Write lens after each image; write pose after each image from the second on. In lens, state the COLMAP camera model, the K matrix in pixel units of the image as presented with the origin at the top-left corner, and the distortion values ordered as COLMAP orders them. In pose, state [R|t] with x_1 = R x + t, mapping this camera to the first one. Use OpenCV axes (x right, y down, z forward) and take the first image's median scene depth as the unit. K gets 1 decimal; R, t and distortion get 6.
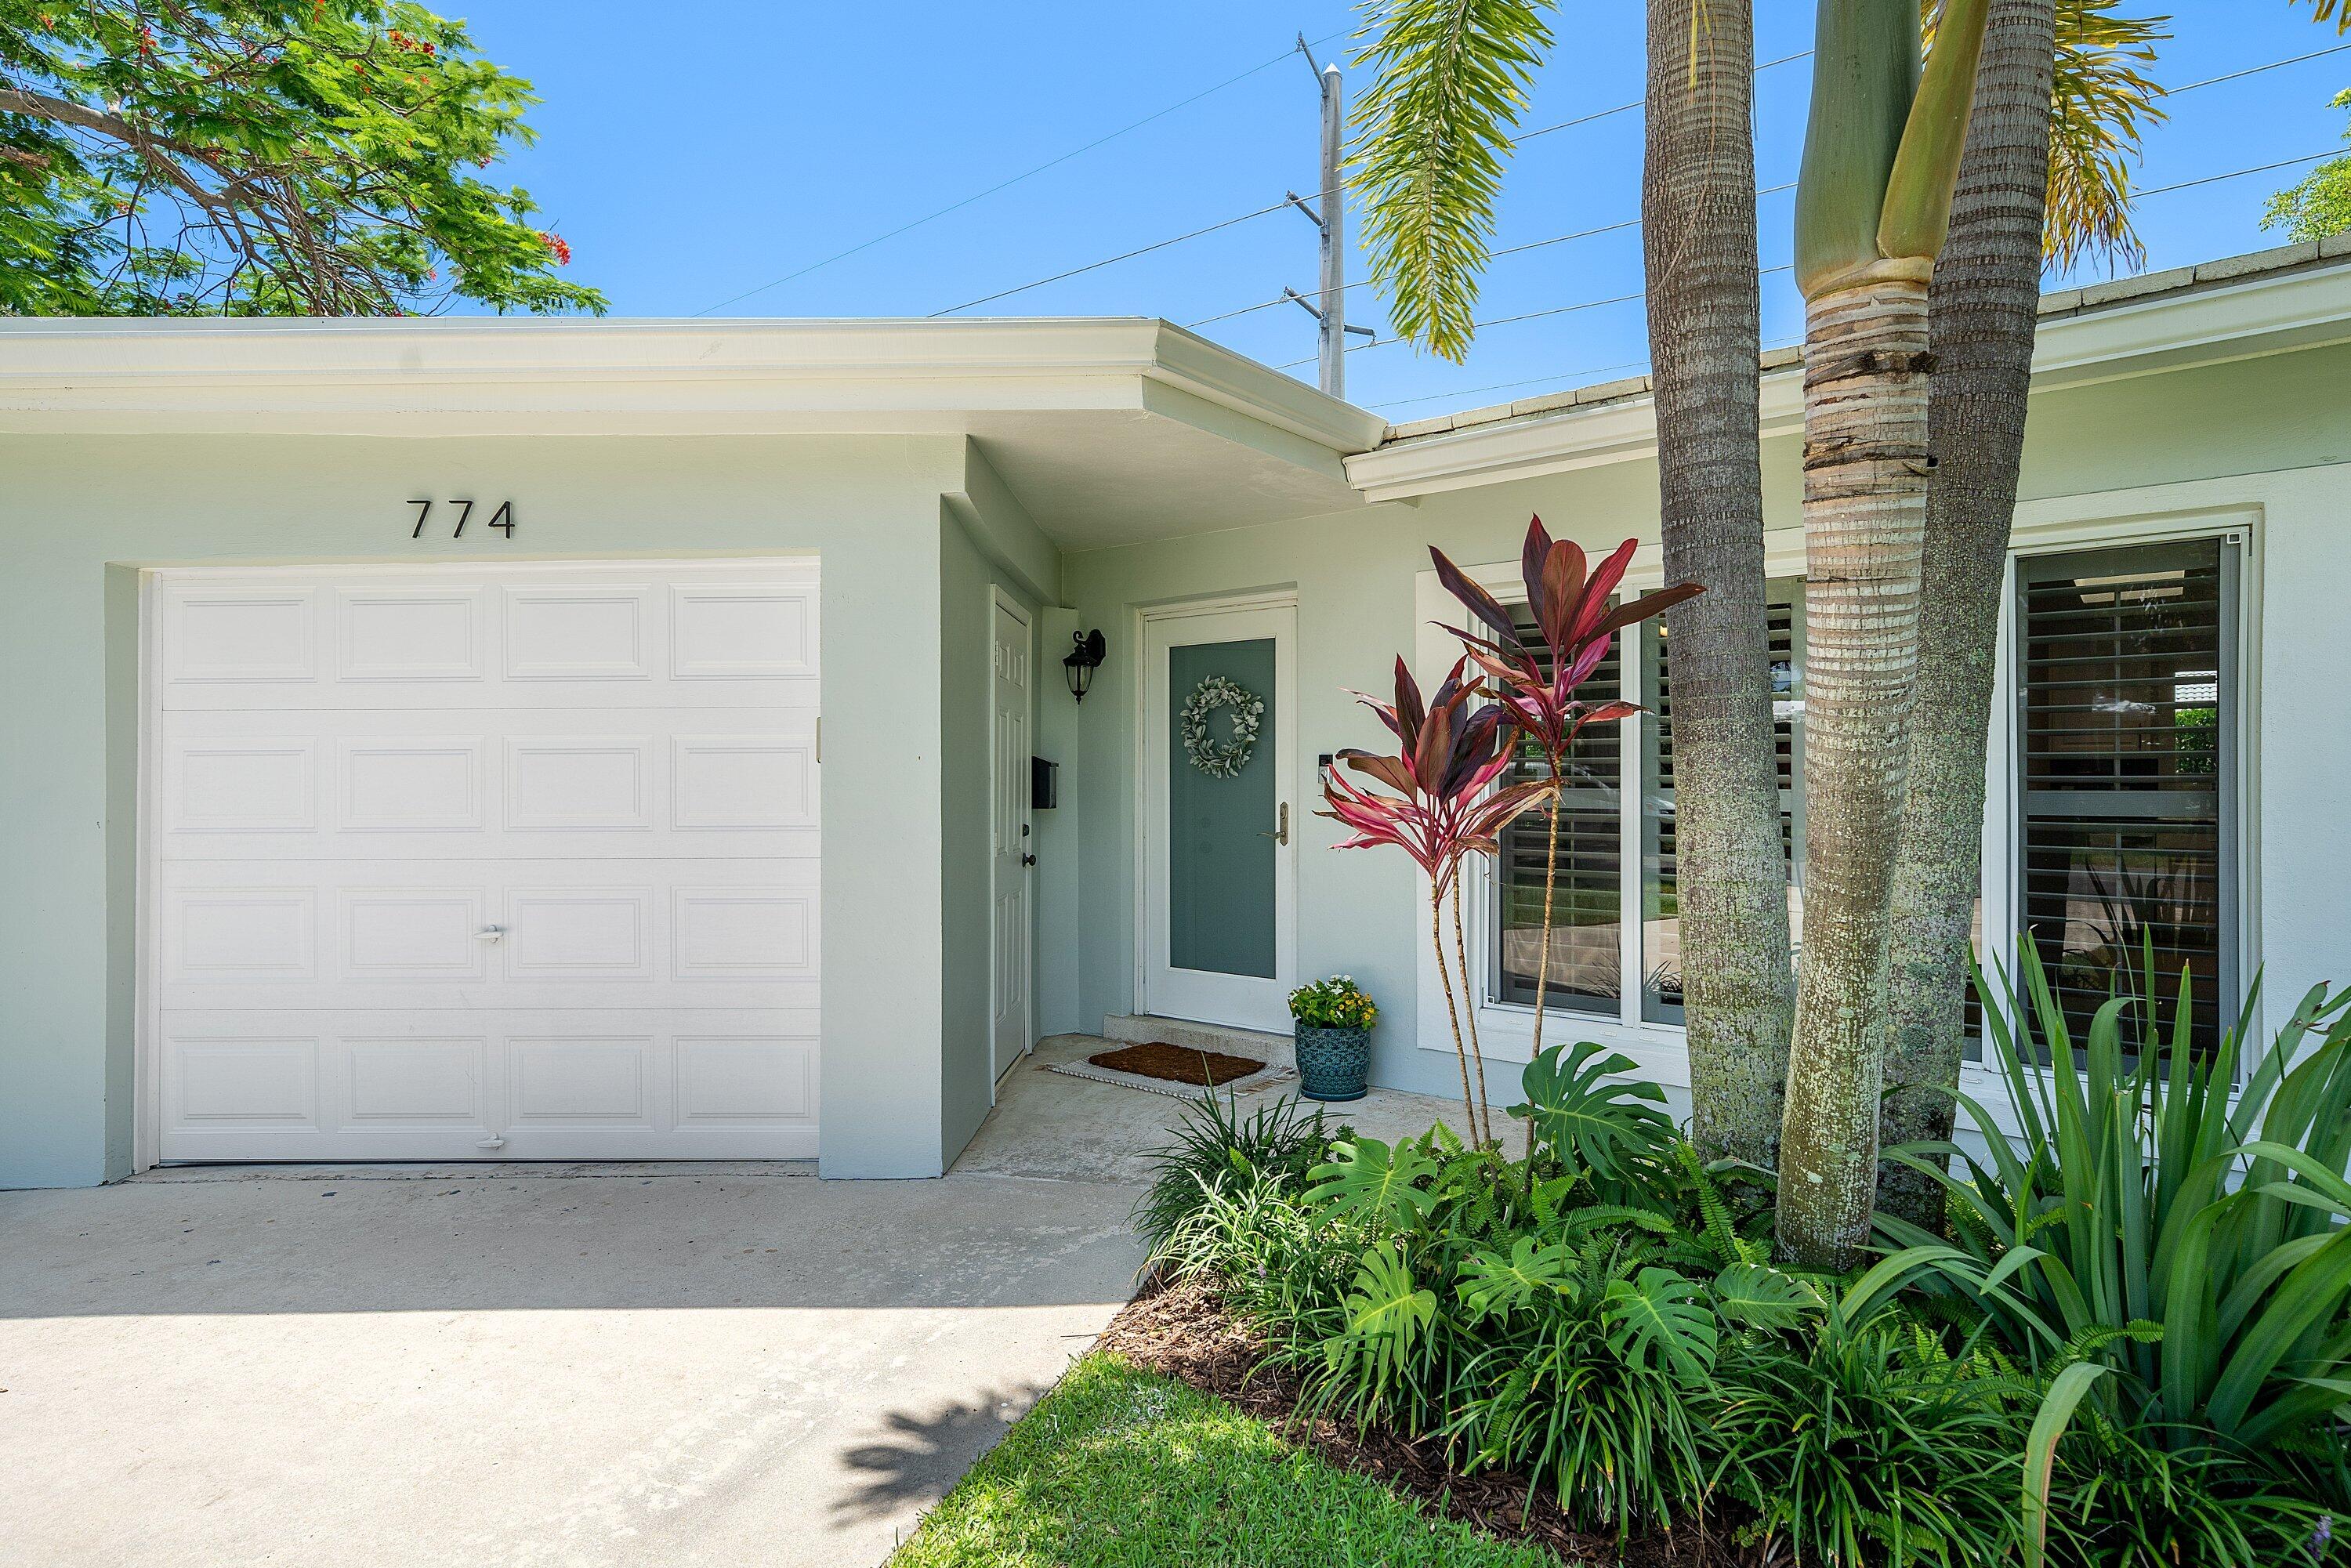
lens RADIAL K [[1077.1, 0, 1172.0], [0, 1077.1, 781.9], [0, 0, 1]] dist [0.001236, -0.000587]
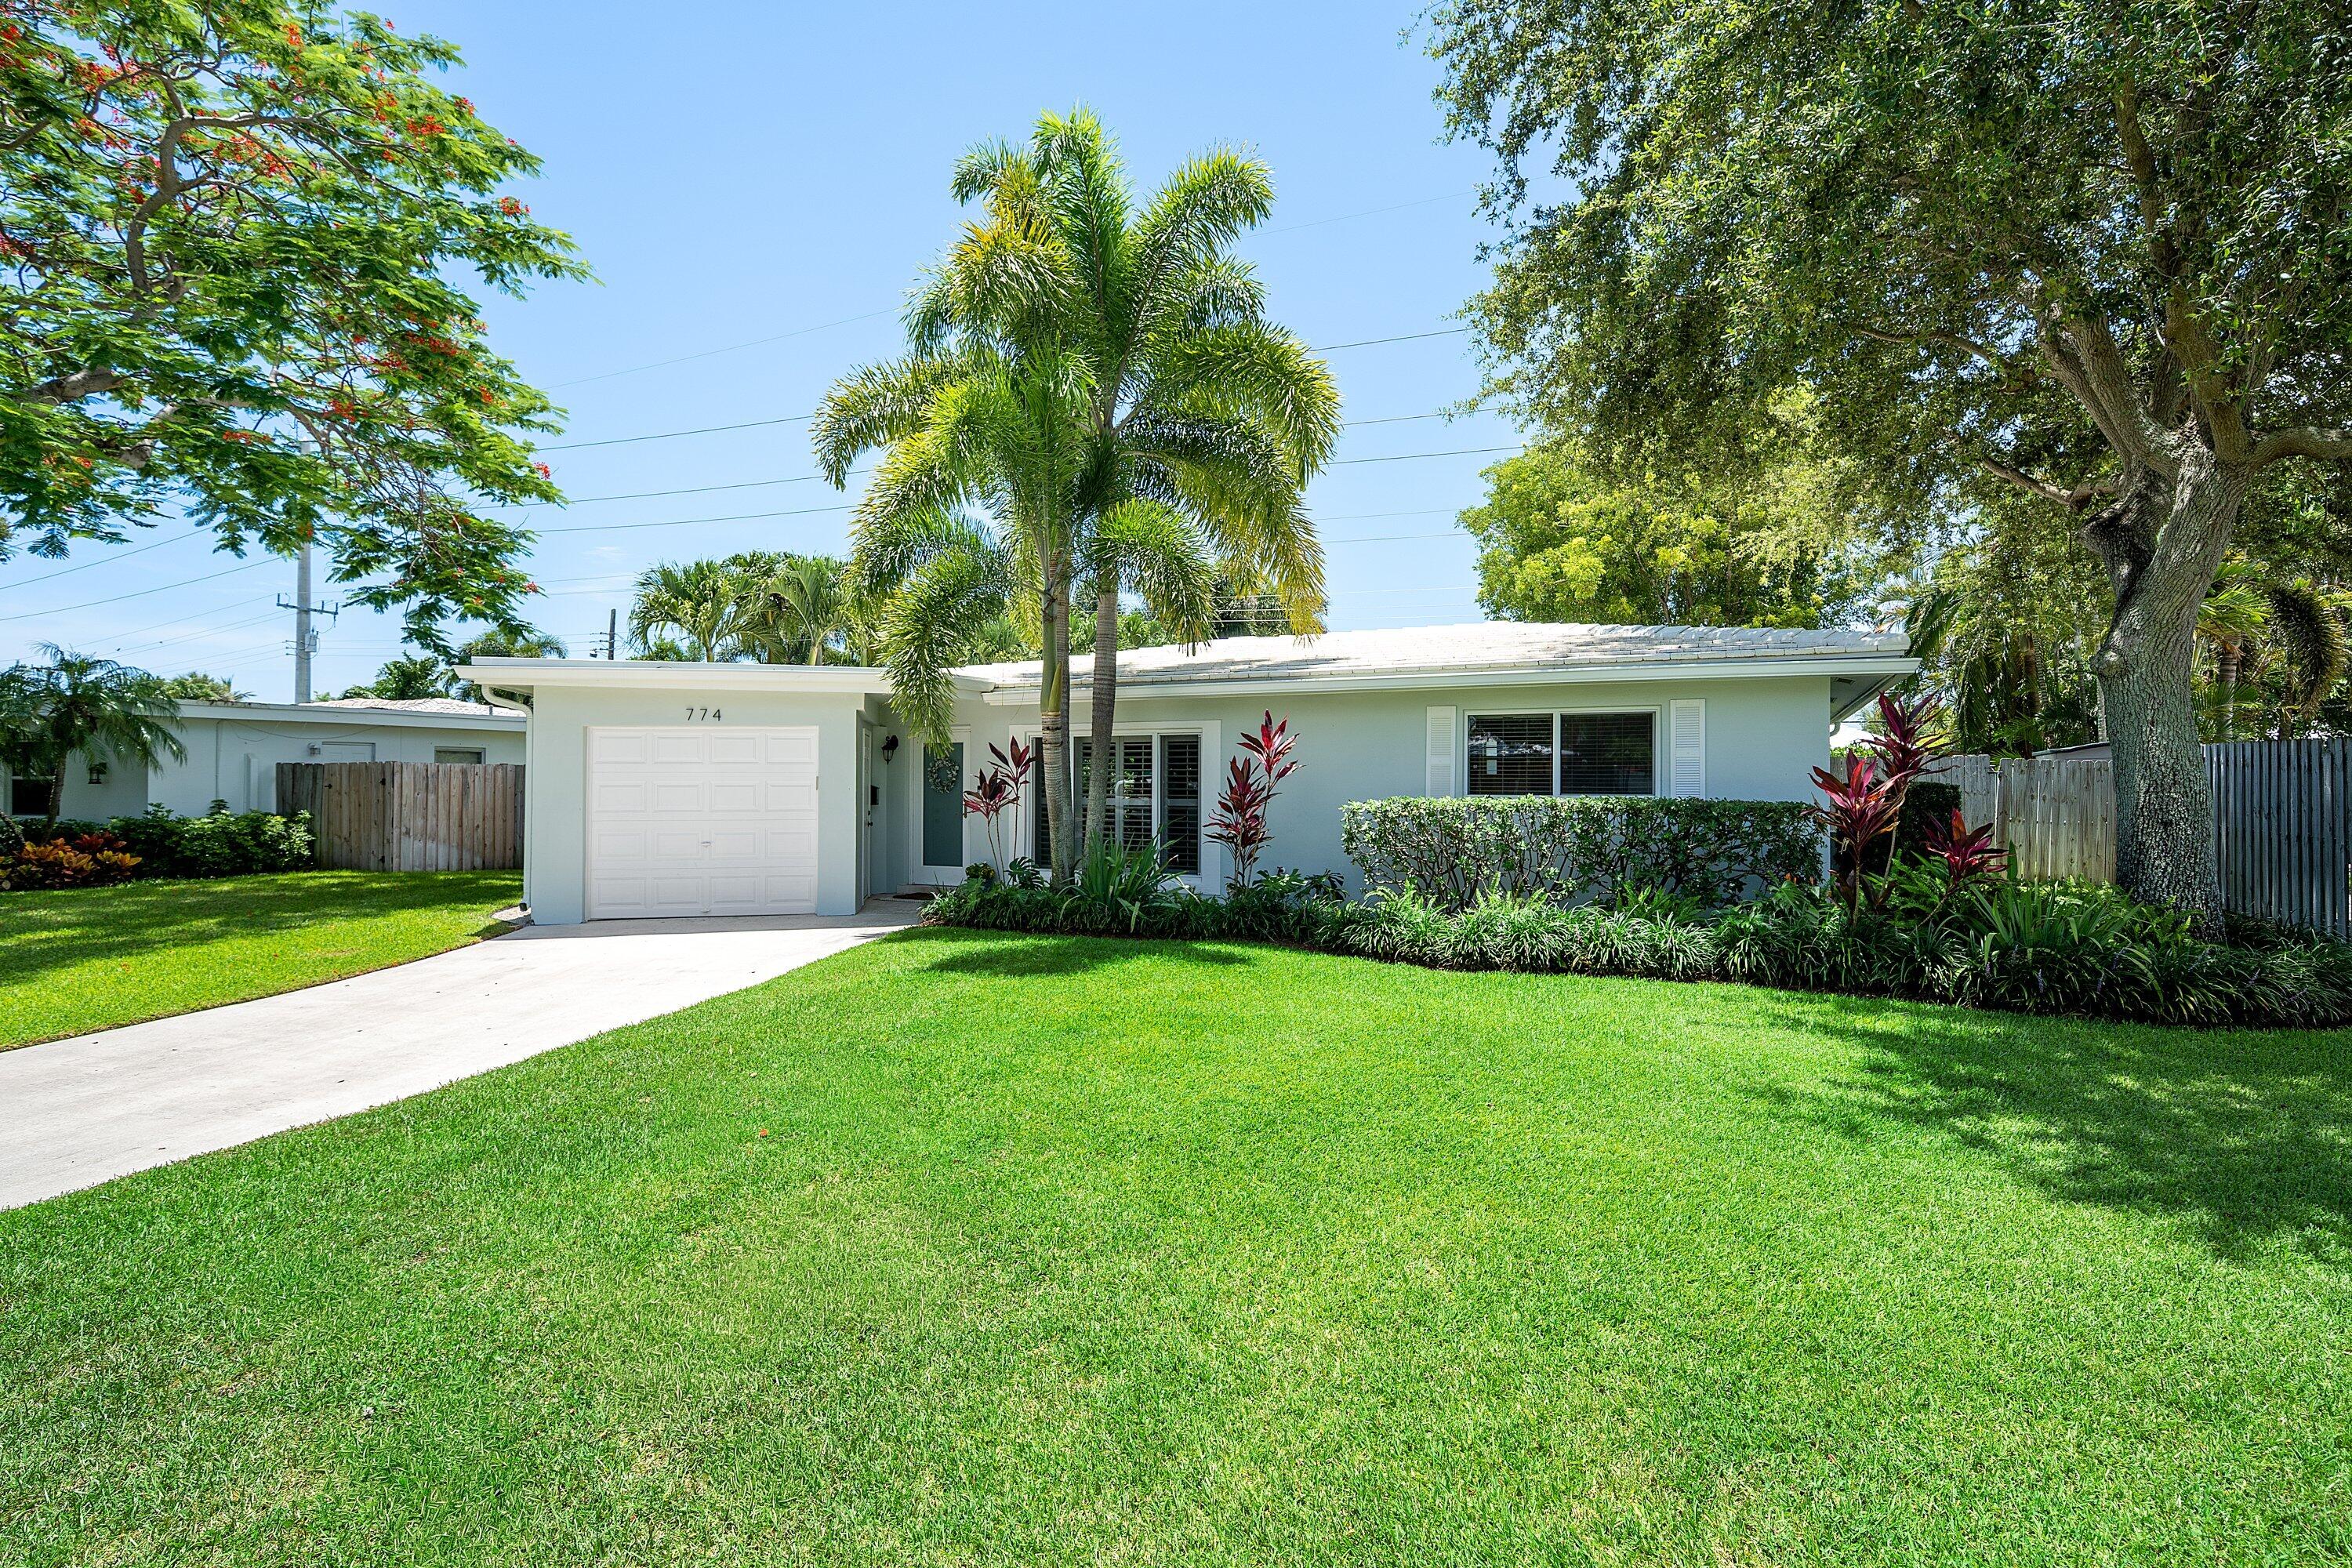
lens RADIAL K [[1077.6, 0, 1168.0], [0, 1077.6, 776.7], [0, 0, 1]] dist [0.001236, -0.000587]
pose [[0.972424, 0.007775, 0.233089, -0.051634], [-0.005320, 0.999924, -0.011160, -0.026452], [-0.233158, 0.009613, 0.972391, -2.459971]]
